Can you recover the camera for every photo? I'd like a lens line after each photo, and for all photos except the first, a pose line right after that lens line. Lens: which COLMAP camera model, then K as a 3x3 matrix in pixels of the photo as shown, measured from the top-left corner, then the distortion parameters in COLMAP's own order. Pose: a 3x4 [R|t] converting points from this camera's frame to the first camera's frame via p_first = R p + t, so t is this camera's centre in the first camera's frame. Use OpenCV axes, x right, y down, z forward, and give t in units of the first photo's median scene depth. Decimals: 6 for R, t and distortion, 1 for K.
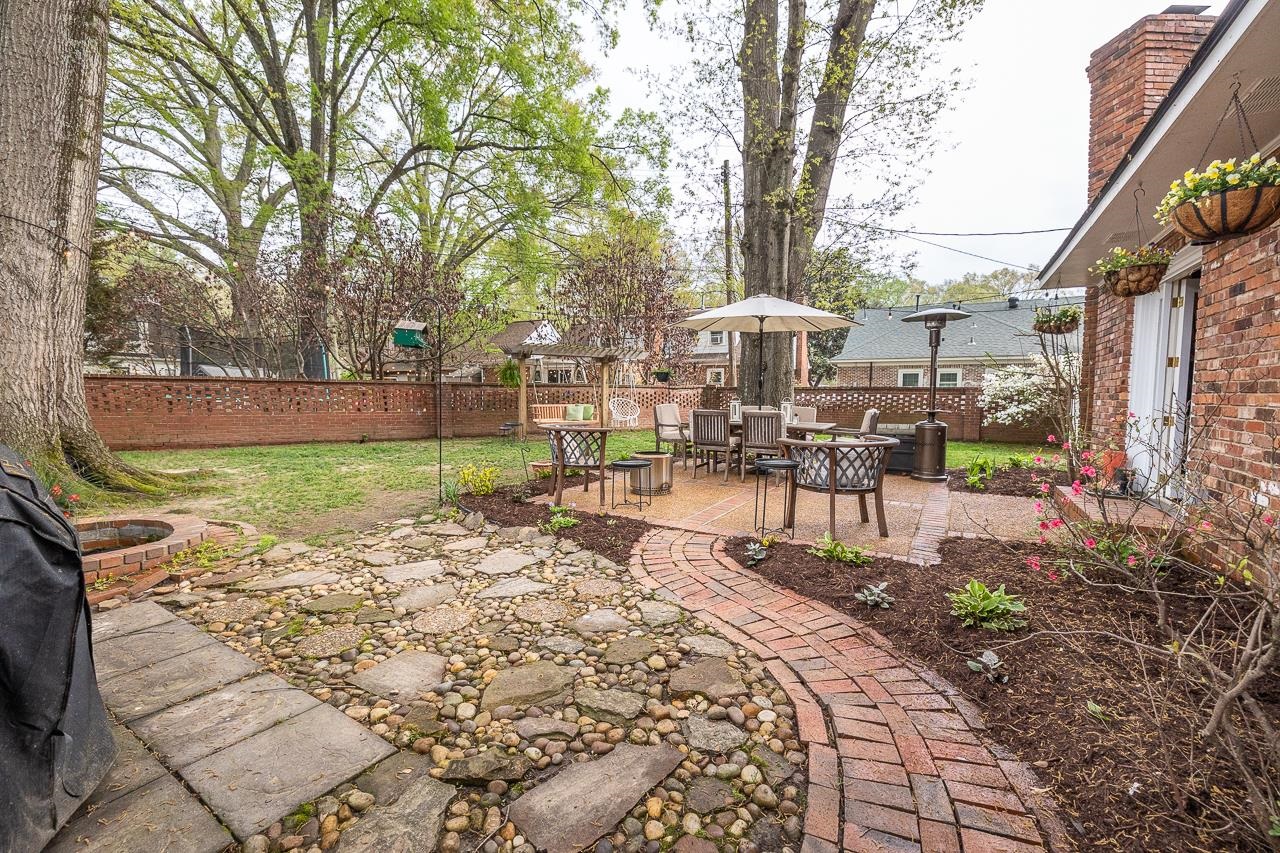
lens RADIAL K [[541.0, 0, 640.0], [0, 541.0, 426.5], [0, 0, 1]] dist [-0.001105, -0.000271]
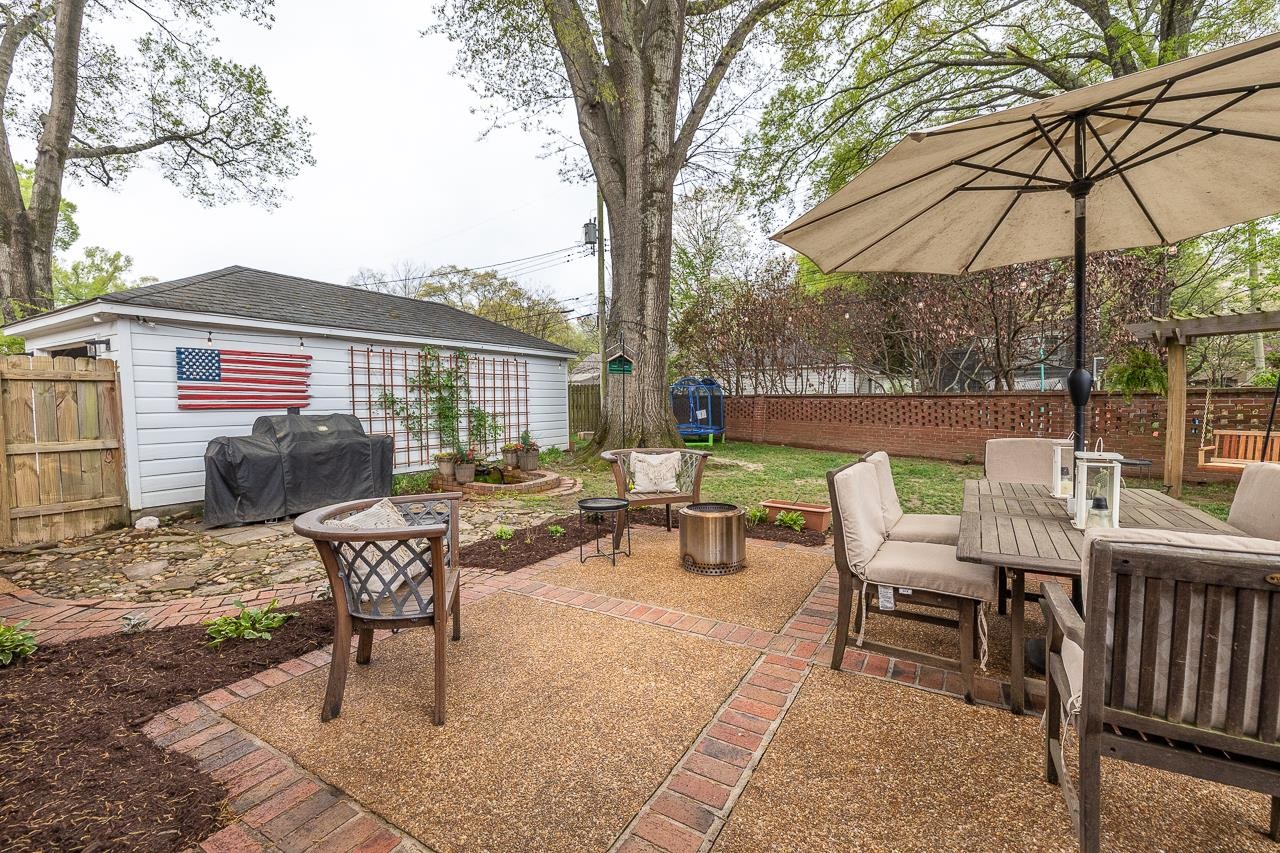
lens RADIAL K [[541.0, 0, 640.0], [0, 541.0, 426.5], [0, 0, 1]] dist [-0.001105, -0.000271]
pose [[-0.048280, 0.047271, -0.997715, 0.790152], [-0.055260, 0.997223, 0.049922, -0.095241], [0.997304, 0.057544, -0.045534, 1.101348]]
